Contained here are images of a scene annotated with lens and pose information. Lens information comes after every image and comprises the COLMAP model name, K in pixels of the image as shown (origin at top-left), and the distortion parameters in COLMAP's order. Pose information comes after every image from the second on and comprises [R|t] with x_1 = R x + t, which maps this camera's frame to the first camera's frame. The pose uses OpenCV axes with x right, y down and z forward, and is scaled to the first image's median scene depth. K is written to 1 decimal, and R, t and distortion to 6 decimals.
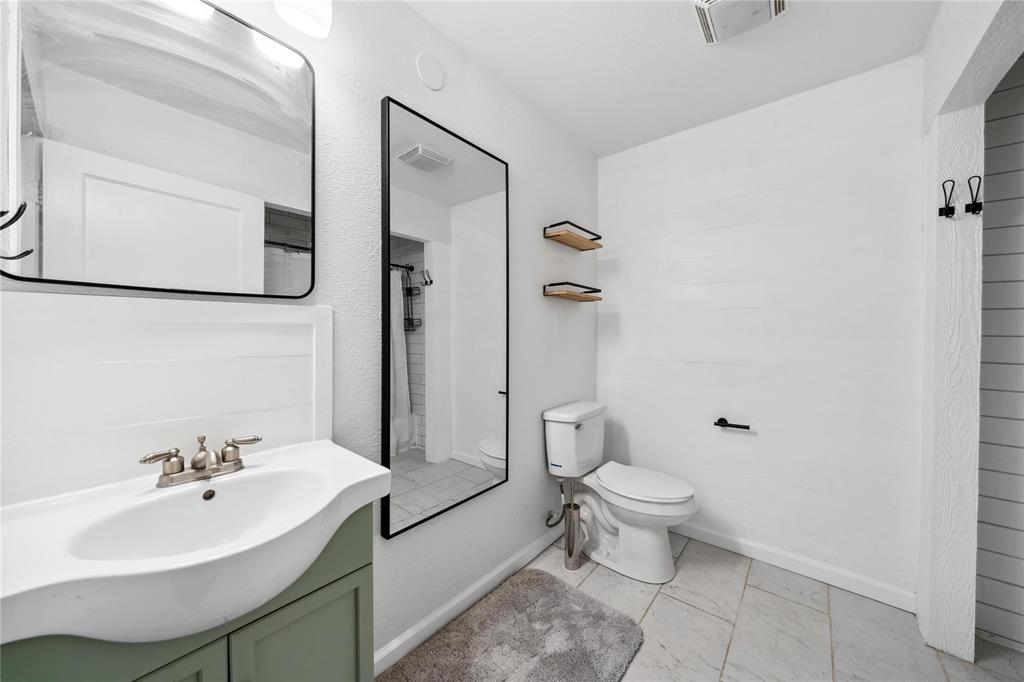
lens RADIAL K [[358.7, 0, 514.5], [0, 358.7, 338.2], [0, 0, 1]] dist [0.000237, -0.000172]
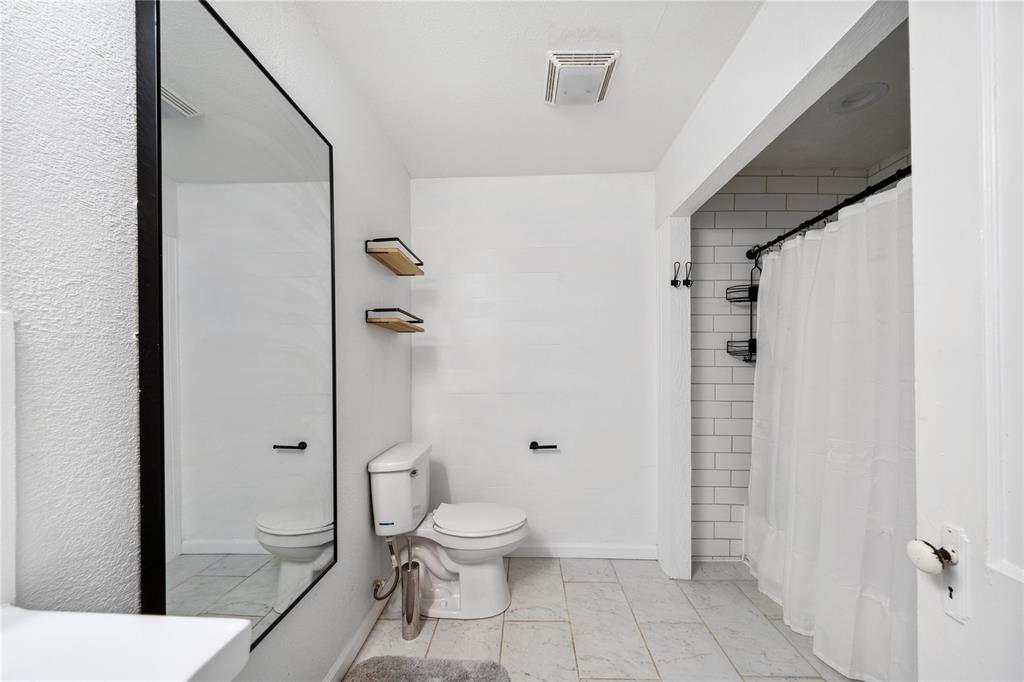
lens RADIAL K [[359.4, 0, 510.8], [0, 359.4, 370.1], [0, 0, 1]] dist [-0.001727, 0.000007]
pose [[0.798595, -0.014168, 0.601703, -0.160731], [0.019276, 0.999812, -0.002040, -0.000868], [-0.601561, 0.013228, 0.798718, 0.146999]]
